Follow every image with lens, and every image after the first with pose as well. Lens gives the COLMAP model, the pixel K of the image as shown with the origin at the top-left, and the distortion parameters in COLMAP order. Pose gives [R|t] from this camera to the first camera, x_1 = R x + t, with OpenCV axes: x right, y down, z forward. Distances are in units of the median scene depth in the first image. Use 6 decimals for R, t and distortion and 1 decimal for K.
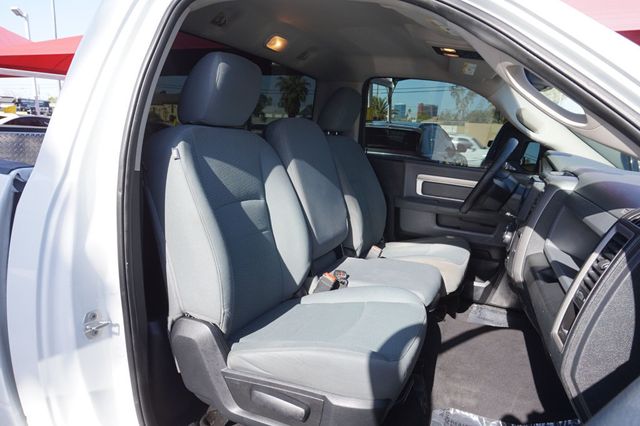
lens RADIAL K [[433.5, 0, 320.0], [0, 433.5, 217.3], [0, 0, 1]] dist [-0.031389, 0.000126]
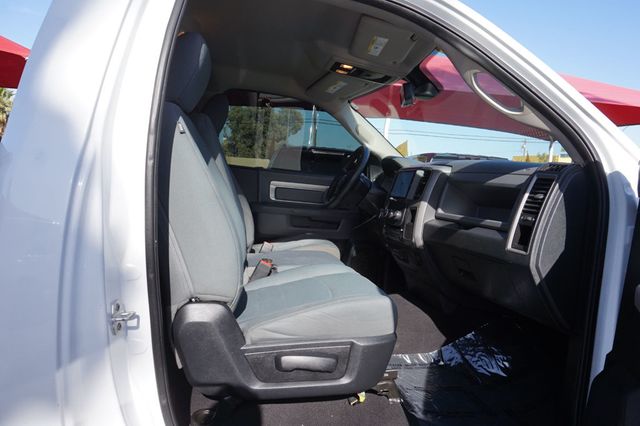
lens RADIAL K [[434.4, 0, 320.0], [0, 434.4, 213.0], [0, 0, 1]] dist [-0.010340, 0.002841]
pose [[0.833970, -0.043127, 0.550122, -0.586656], [0.089393, 0.994331, -0.057566, 0.117586], [-0.544521, 0.097185, 0.833098, 0.050615]]
